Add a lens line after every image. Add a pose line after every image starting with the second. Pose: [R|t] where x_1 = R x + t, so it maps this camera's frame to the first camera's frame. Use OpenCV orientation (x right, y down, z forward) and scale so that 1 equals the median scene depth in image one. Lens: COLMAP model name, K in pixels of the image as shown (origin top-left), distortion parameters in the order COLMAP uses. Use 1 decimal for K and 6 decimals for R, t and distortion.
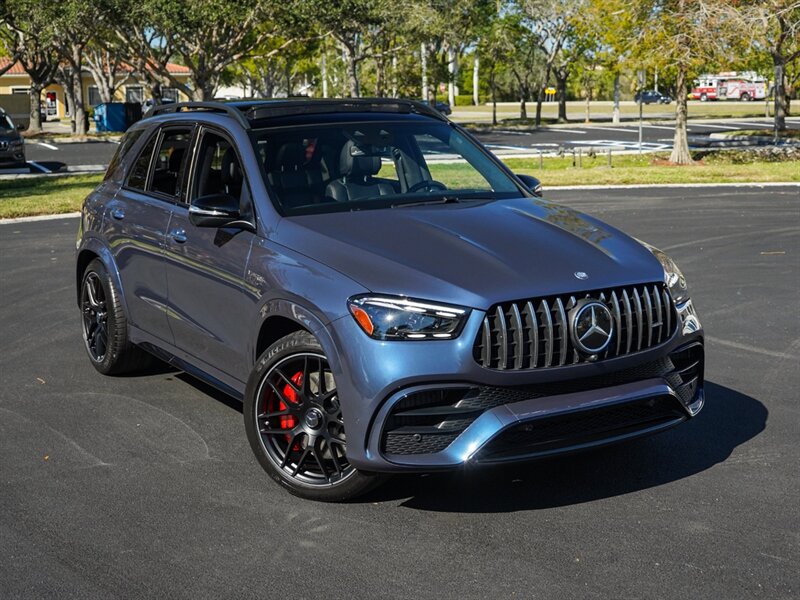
lens RADIAL K [[1280.7, 0, 378.9], [0, 1280.7, 302.7], [0, 0, 1]] dist [0.002370, 0.013579]
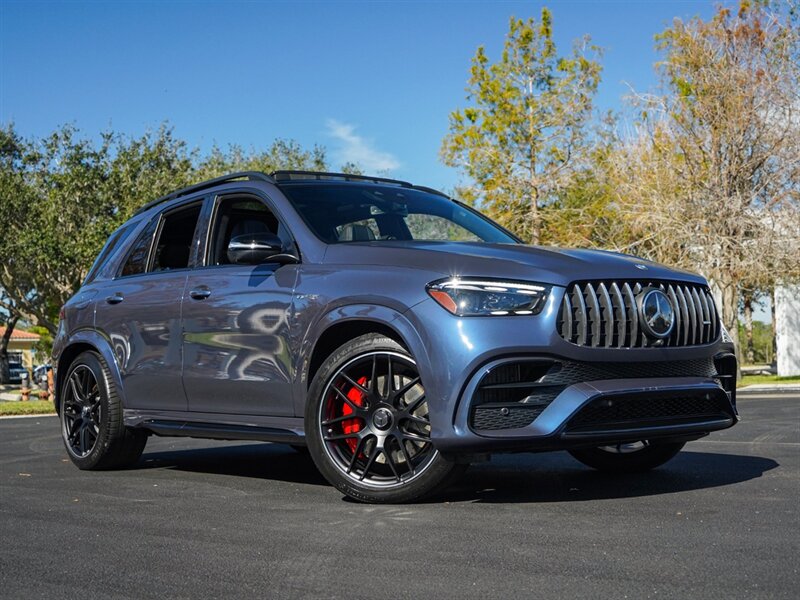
lens RADIAL K [[1280.7, 0, 378.9], [0, 1280.7, 302.7], [0, 0, 1]] dist [0.002370, 0.013579]
pose [[0.990977, 0.002920, 0.133998, -0.196816], [0.026993, 0.974930, -0.220870, 0.233731], [-0.131283, 0.222494, 0.966054, 0.017354]]
